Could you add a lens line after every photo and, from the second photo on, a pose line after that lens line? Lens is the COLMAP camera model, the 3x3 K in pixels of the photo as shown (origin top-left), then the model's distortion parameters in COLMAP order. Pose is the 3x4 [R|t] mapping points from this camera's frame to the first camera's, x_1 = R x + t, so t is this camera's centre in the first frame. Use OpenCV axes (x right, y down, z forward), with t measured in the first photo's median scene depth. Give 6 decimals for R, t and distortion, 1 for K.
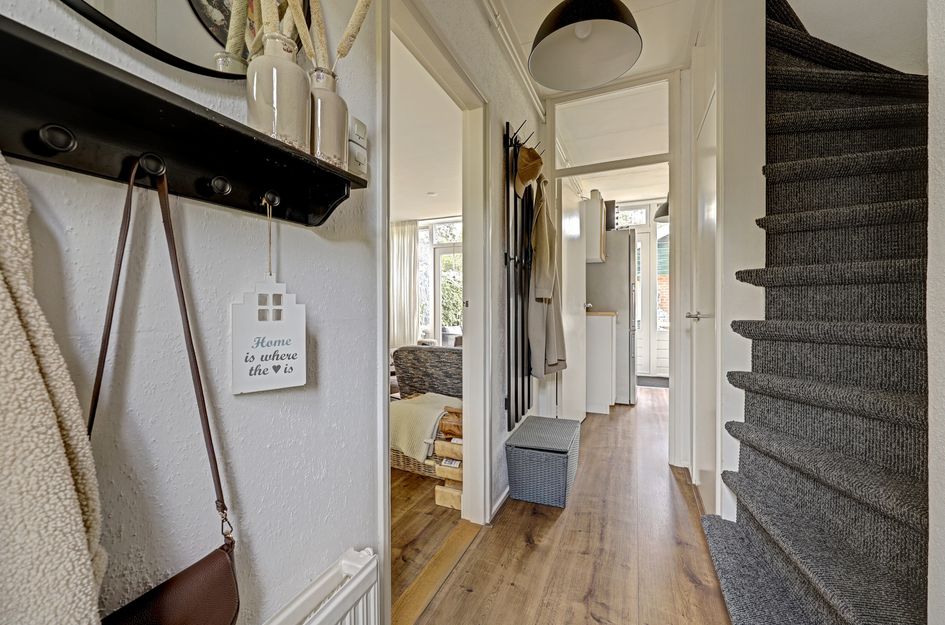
lens RADIAL K [[384.1, 0, 473.0], [0, 384.1, 307.5], [0, 0, 1]] dist [-0.001317, 0.000047]
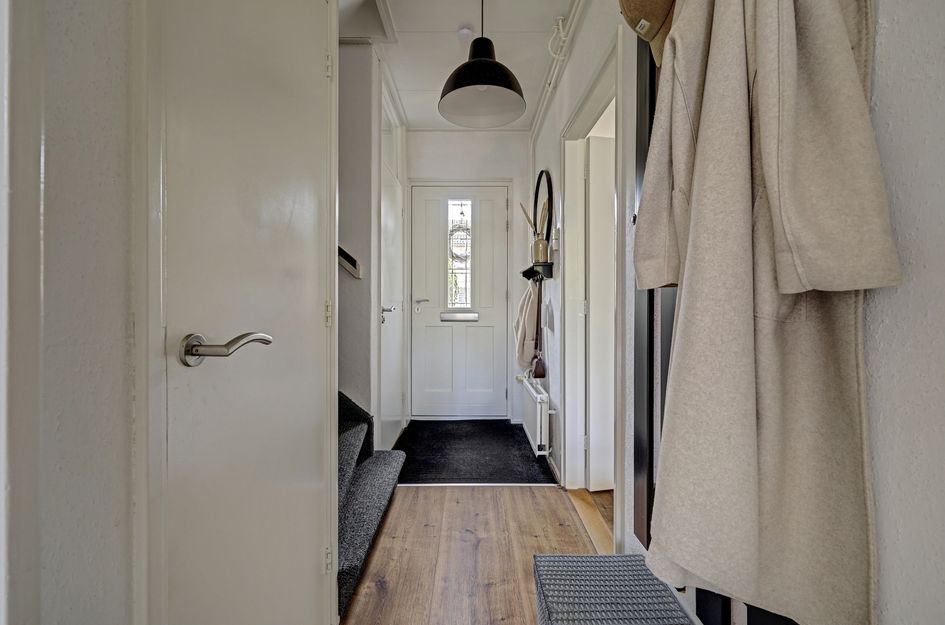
lens RADIAL K [[384.1, 0, 469.3], [0, 384.1, 309.5], [0, 0, 1]] dist [-0.001317, 0.000047]
pose [[-0.923767, 0.003520, -0.382939, 0.746886], [-0.000414, 0.999948, 0.010192, -0.005697], [0.382955, 0.009573, -0.923717, 1.999556]]
